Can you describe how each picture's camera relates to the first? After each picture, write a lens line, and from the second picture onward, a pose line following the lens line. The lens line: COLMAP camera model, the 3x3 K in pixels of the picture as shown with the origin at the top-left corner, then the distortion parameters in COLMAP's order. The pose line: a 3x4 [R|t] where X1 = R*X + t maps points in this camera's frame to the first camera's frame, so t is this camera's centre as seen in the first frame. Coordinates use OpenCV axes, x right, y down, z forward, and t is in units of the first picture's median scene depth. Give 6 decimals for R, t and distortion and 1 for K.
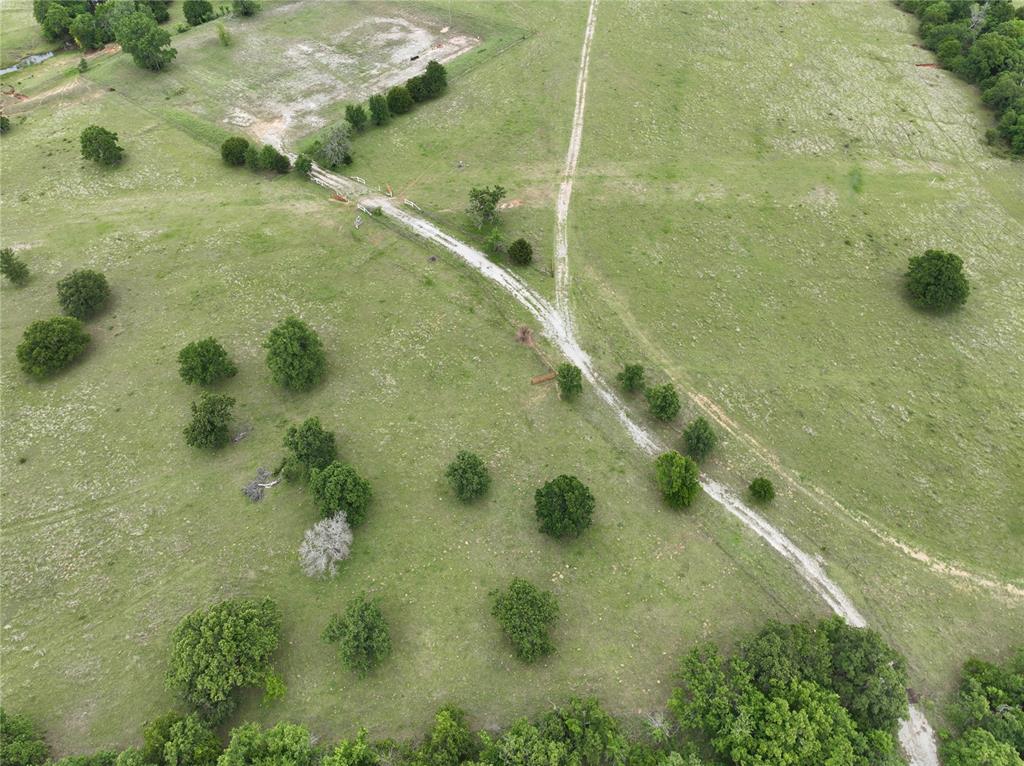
lens RADIAL K [[720.8, 0, 511.9], [0, 720.8, 384.3], [0, 0, 1]] dist [-0.002596, 0.022087]
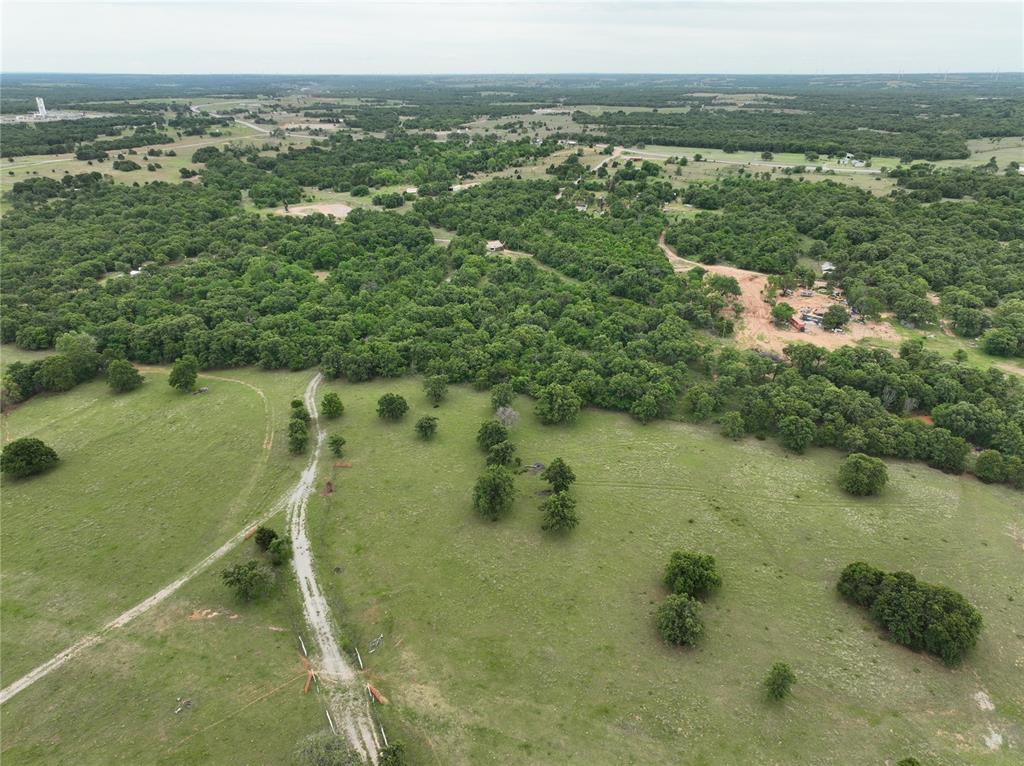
lens RADIAL K [[720.8, 0, 511.9], [0, 720.8, 384.3], [0, 0, 1]] dist [-0.002596, 0.022087]
pose [[-0.928969, -0.147370, 0.339557, -0.667537], [0.275548, 0.337208, 0.900202, -1.149839], [-0.247164, 0.929824, -0.272648, 1.033637]]
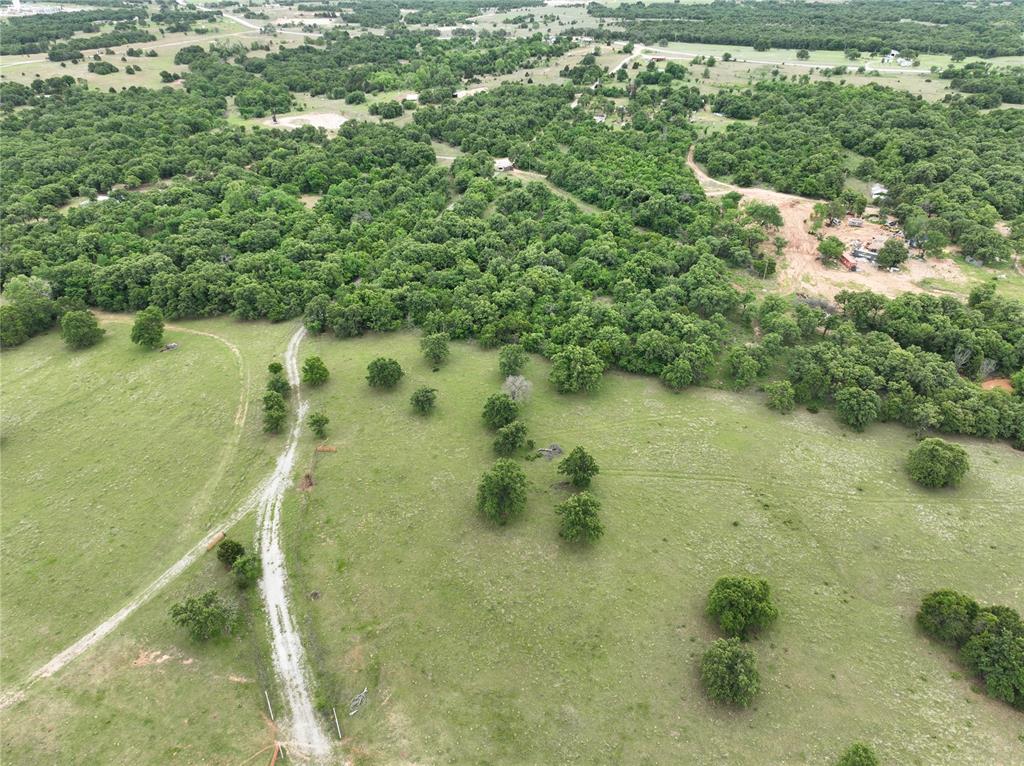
lens RADIAL K [[720.8, 0, 511.9], [0, 720.8, 384.3], [0, 0, 1]] dist [-0.002596, 0.022087]
pose [[-0.924531, -0.190181, 0.330263, -0.577404], [0.287022, 0.222643, 0.931691, -0.989008], [-0.250720, 0.956170, -0.151255, 0.889407]]
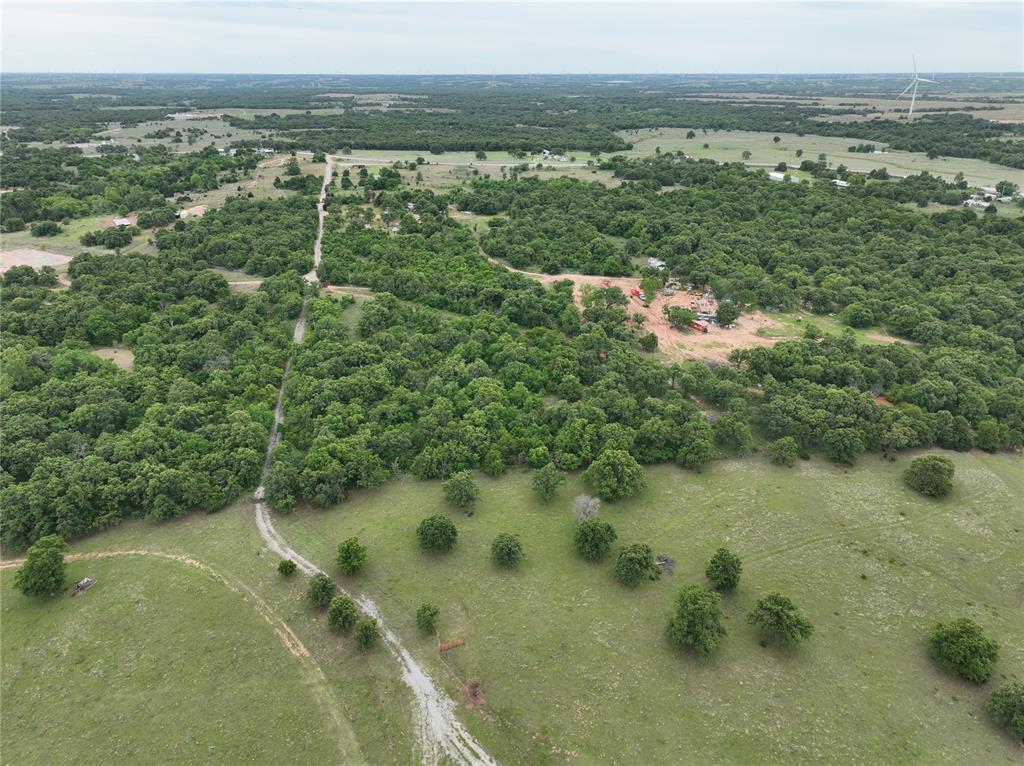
lens RADIAL K [[720.8, 0, 511.9], [0, 720.8, 384.3], [0, 0, 1]] dist [-0.002596, 0.022087]
pose [[-0.993325, 0.046115, -0.105731, 0.045858], [-0.085709, 0.318369, 0.944084, -0.965168], [0.077198, 0.946844, -0.312292, 0.867770]]
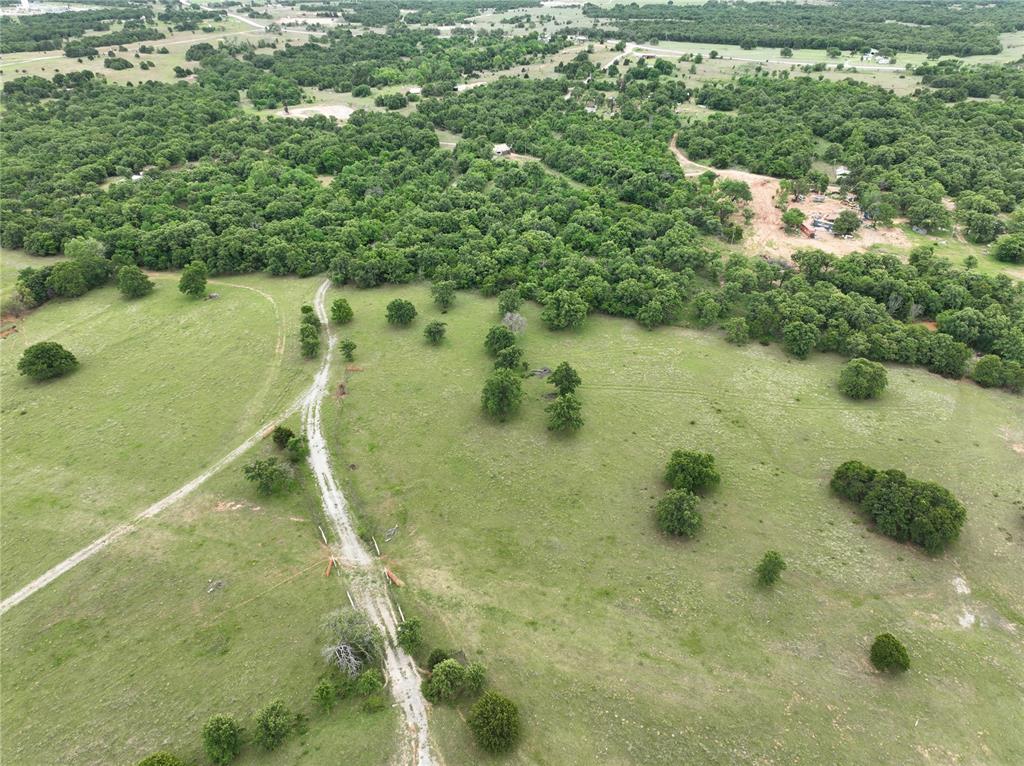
lens RADIAL K [[720.8, 0, 511.9], [0, 720.8, 384.3], [0, 0, 1]] dist [-0.002596, 0.022087]
pose [[-0.925904, -0.189857, 0.326583, -0.674886], [0.282864, 0.224560, 0.932502, -1.168142], [-0.250380, 0.955786, -0.154217, 1.050204]]
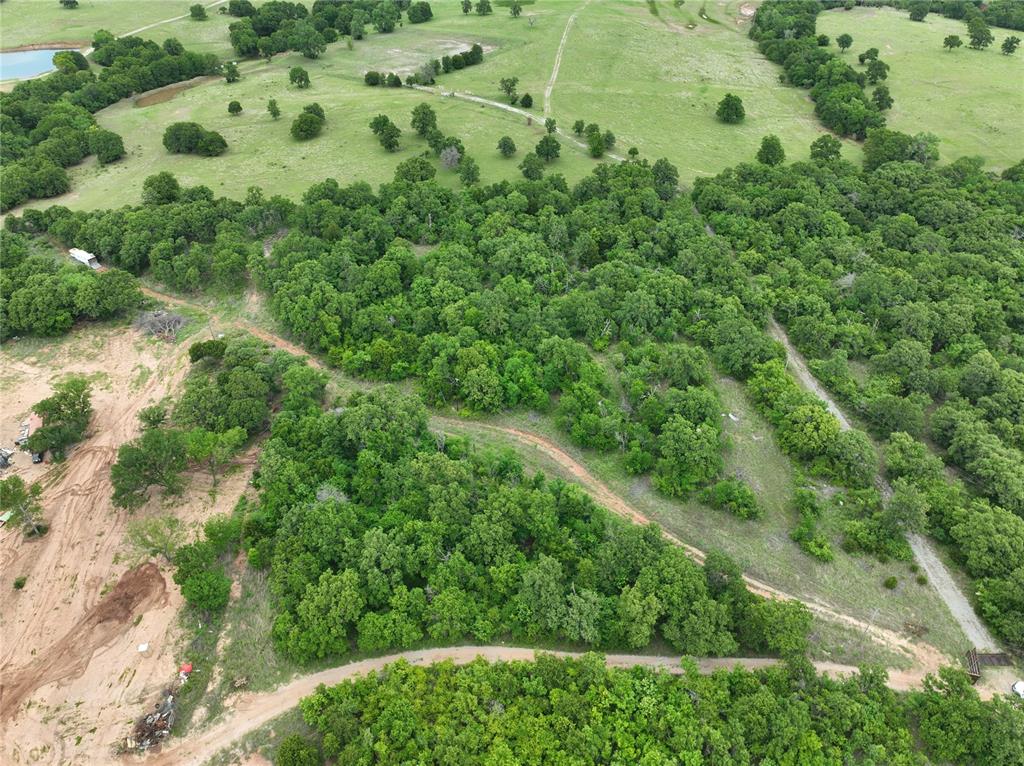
lens RADIAL K [[720.8, 0, 511.9], [0, 720.8, 384.3], [0, 0, 1]] dist [-0.002596, 0.022087]
pose [[0.999963, -0.005215, 0.006801, -0.049436], [0.006300, 0.985289, -0.170778, 0.985521], [-0.005810, 0.170814, 0.985286, -0.893424]]
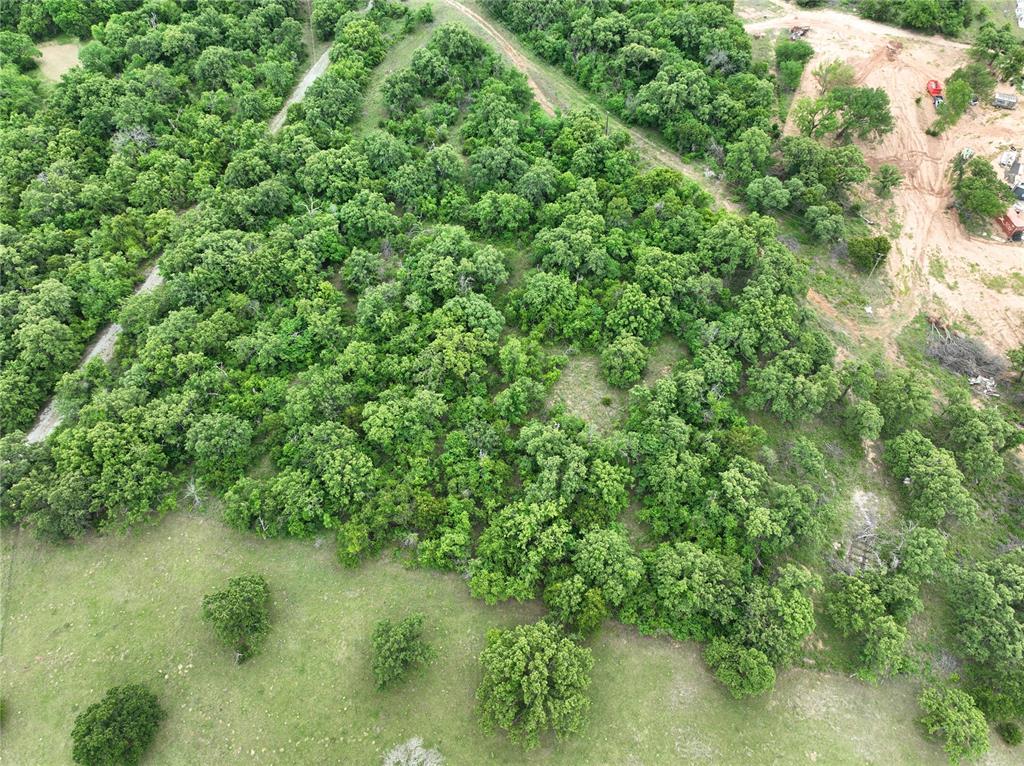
lens RADIAL K [[720.8, 0, 511.9], [0, 720.8, 384.3], [0, 0, 1]] dist [-0.002596, 0.022087]
pose [[-0.948869, -0.247693, 0.195692, -0.293726], [0.235407, -0.142213, 0.961436, -0.321171], [-0.210311, 0.958344, 0.193250, 0.287087]]
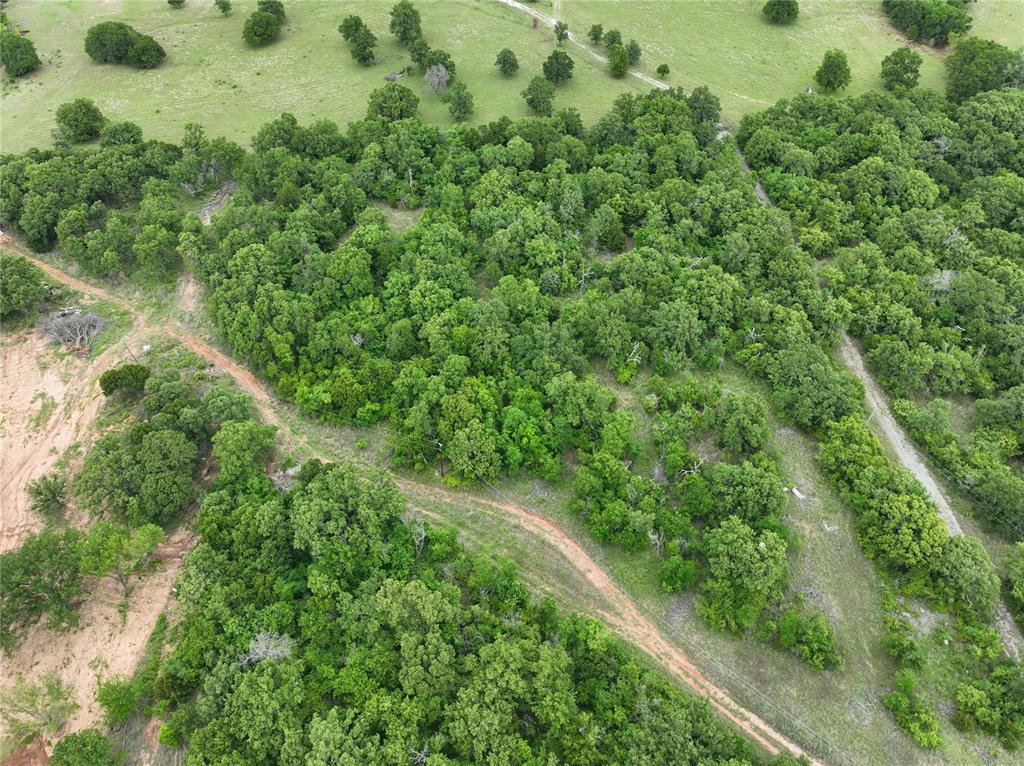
lens RADIAL K [[720.8, 0, 511.9], [0, 720.8, 384.3], [0, 0, 1]] dist [-0.002596, 0.022087]
pose [[0.999978, -0.002122, 0.006244, -0.047876], [0.002145, 0.999991, -0.003665, 0.750547], [-0.006236, 0.003679, 0.999974, -0.678397]]
